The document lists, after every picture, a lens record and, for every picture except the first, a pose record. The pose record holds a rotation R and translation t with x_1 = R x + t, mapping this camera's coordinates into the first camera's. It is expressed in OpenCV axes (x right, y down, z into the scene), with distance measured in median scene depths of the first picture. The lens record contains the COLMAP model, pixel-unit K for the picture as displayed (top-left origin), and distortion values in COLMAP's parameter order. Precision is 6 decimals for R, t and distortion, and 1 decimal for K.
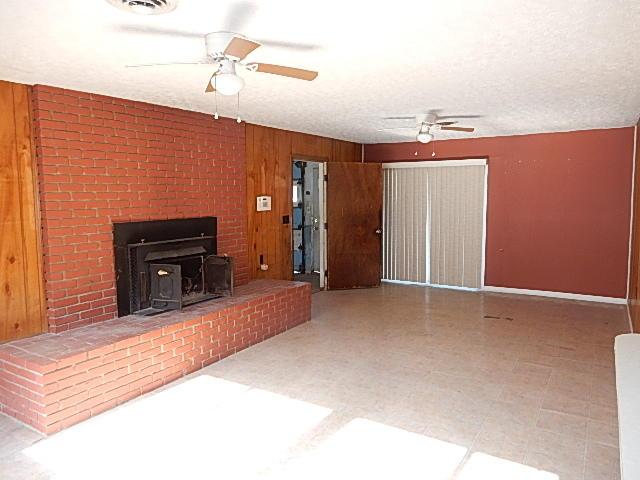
lens RADIAL K [[467.4, 0, 316.7], [0, 467.4, 242.0], [0, 0, 1]] dist [0.014474, 0.004615]
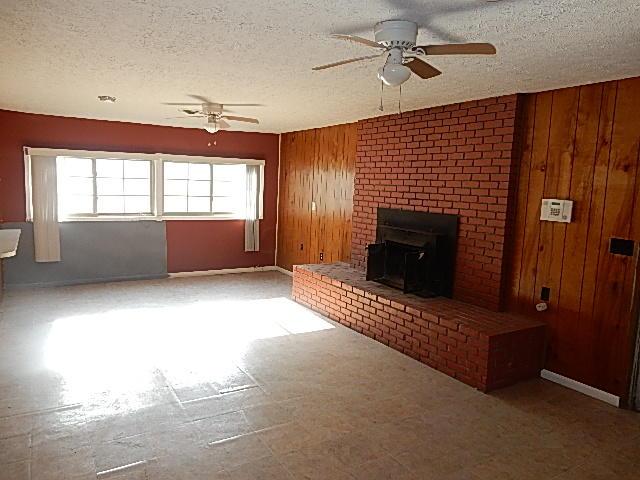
lens RADIAL K [[467.4, 0, 319.8], [0, 467.4, 238.5], [0, 0, 1]] dist [0.014474, 0.004615]
pose [[-0.445103, 0.103010, -0.889535, 0.615526], [-0.123628, 0.976781, 0.174974, -0.118704], [0.886904, 0.187853, -0.422033, 1.004838]]
